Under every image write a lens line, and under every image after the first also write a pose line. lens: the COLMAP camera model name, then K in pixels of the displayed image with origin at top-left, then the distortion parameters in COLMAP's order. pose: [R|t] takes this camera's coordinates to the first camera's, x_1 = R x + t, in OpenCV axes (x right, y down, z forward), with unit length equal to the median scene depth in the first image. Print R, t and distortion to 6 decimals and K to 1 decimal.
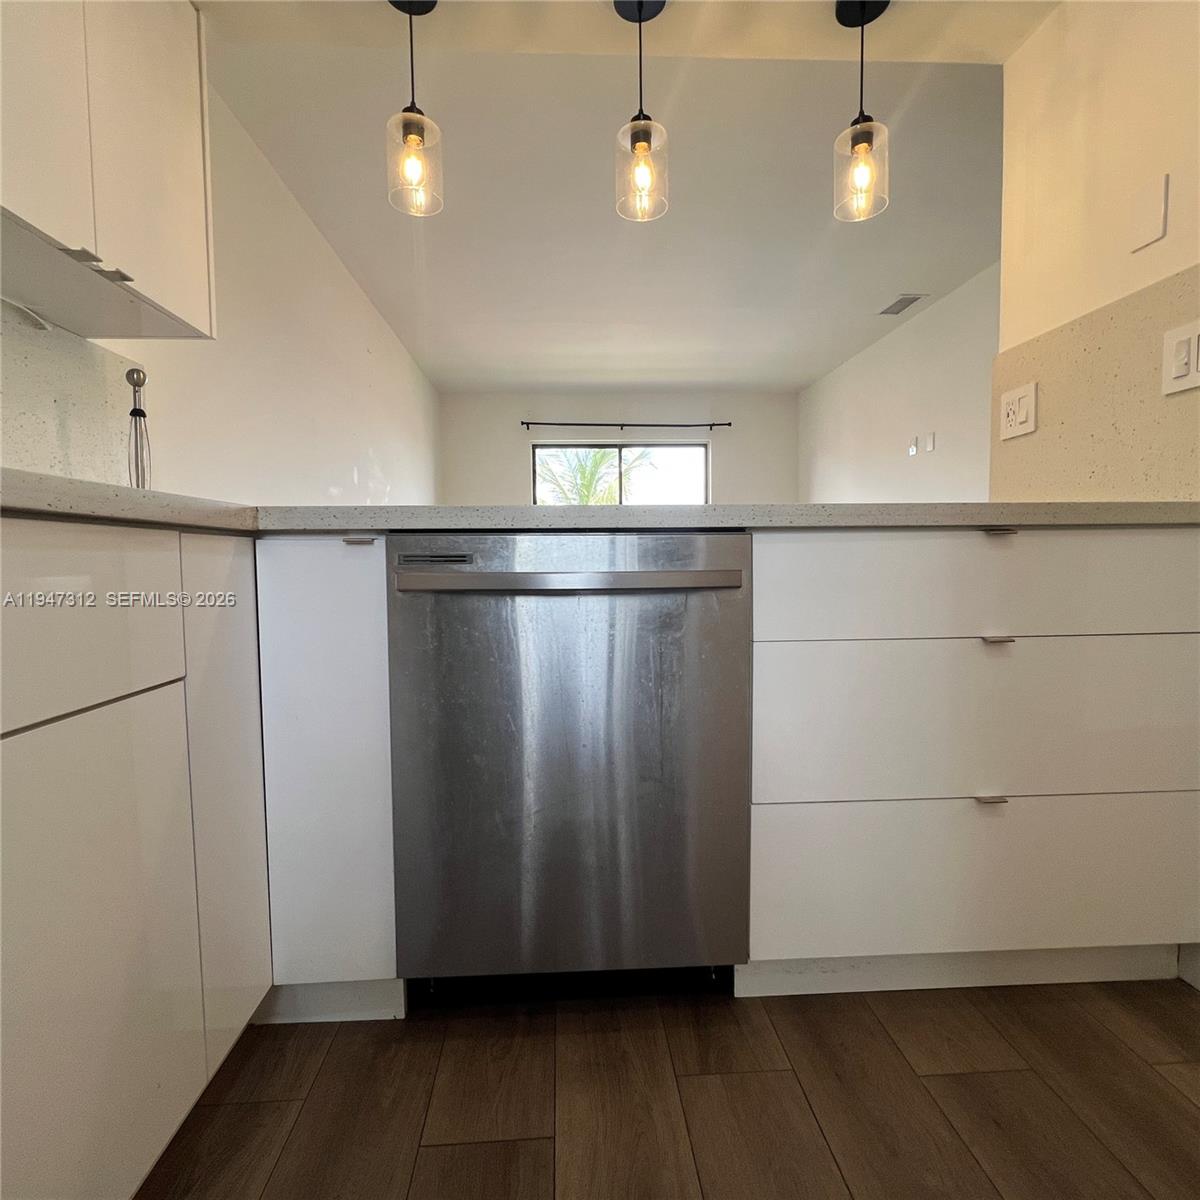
lens RADIAL K [[646.0, 0, 598.5], [0, 646.0, 596.5], [0, 0, 1]] dist [-0.000383, -0.000927]
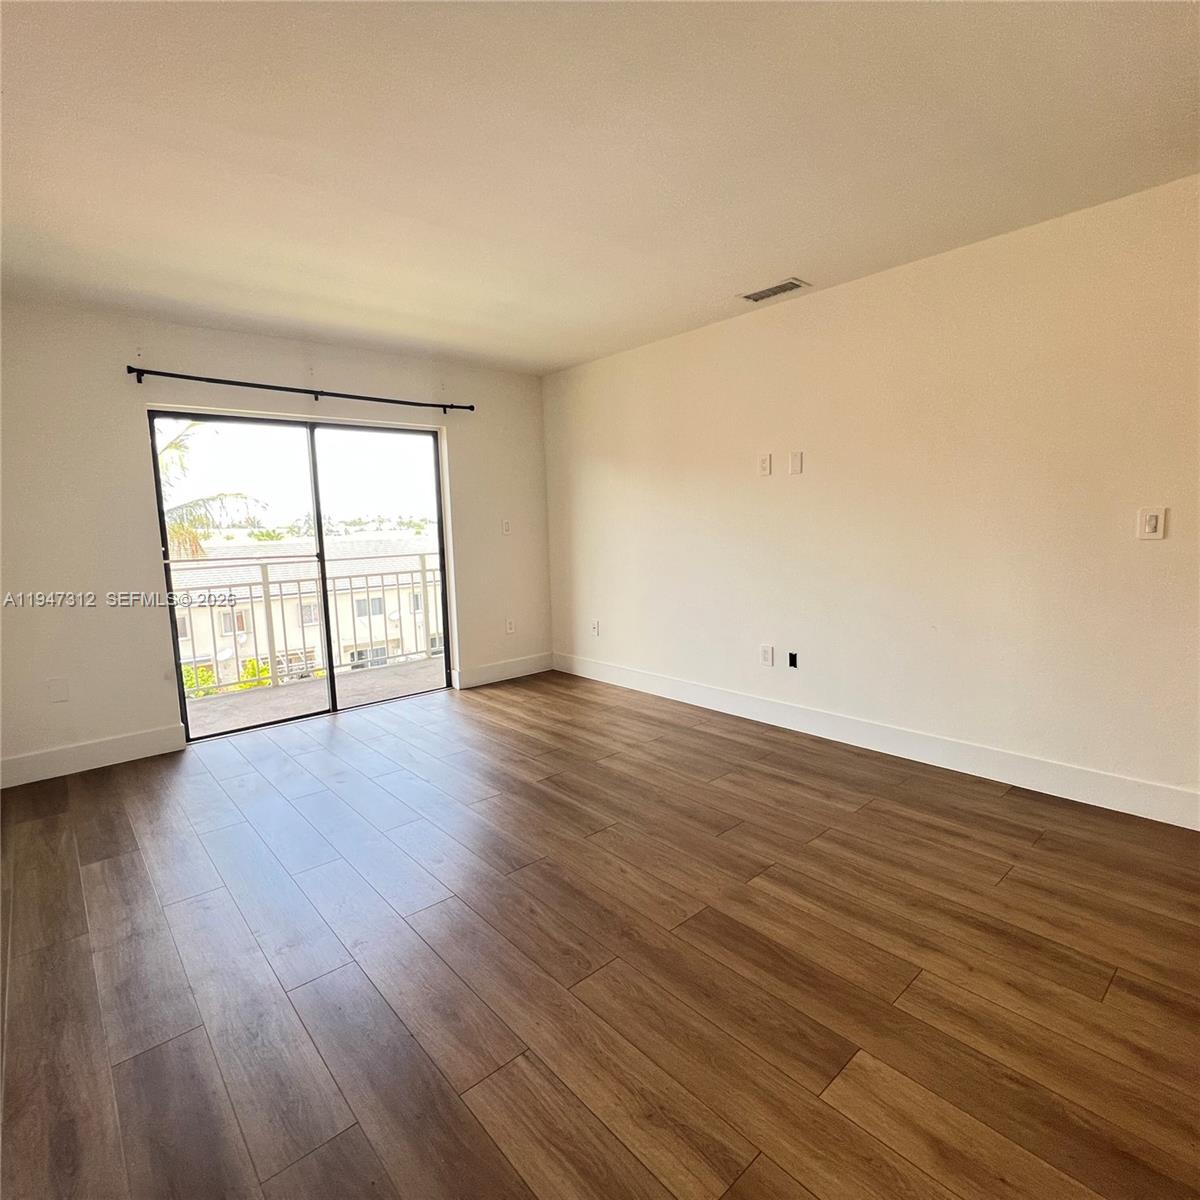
lens RADIAL K [[646.0, 0, 599.0], [0, 646.0, 602.3], [0, 0, 1]] dist [-0.000383, -0.000927]
pose [[0.791120, -0.085340, 0.605679, -0.145910], [0.057612, 0.996213, 0.065115, -0.082856], [-0.608942, -0.016619, 0.793041, 0.313842]]
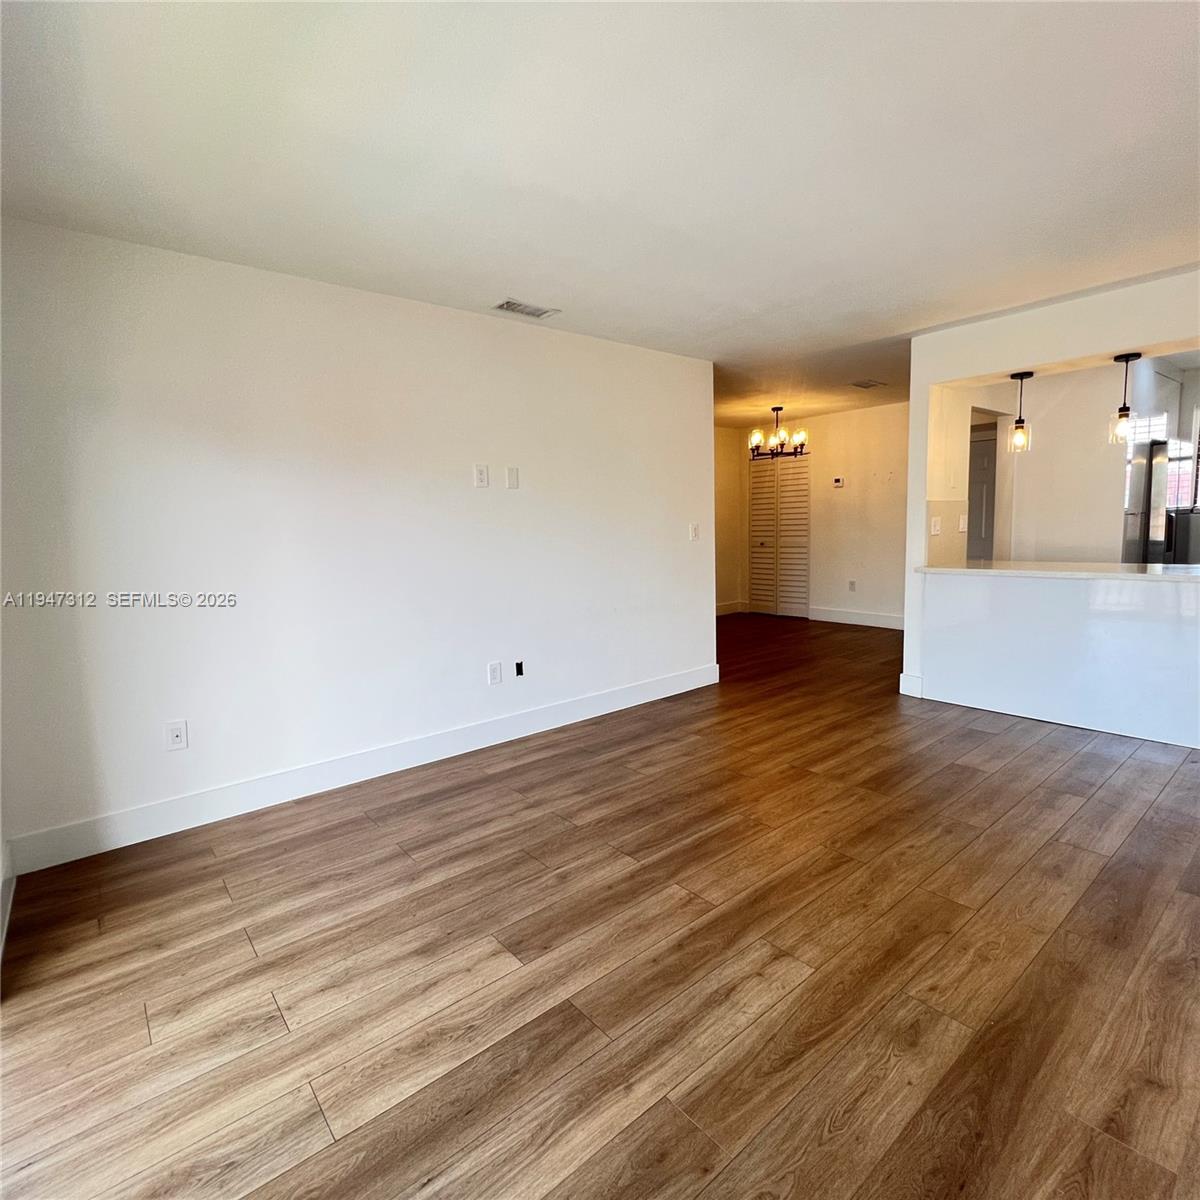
lens RADIAL K [[646.0, 0, 594.4], [0, 646.0, 598.3], [0, 0, 1]] dist [-0.000383, -0.000927]
pose [[-0.586406, -0.060336, 0.807767, -0.178053], [0.092858, 0.985640, 0.141033, -0.124380], [-0.804677, 0.157710, -0.572383, 0.933336]]
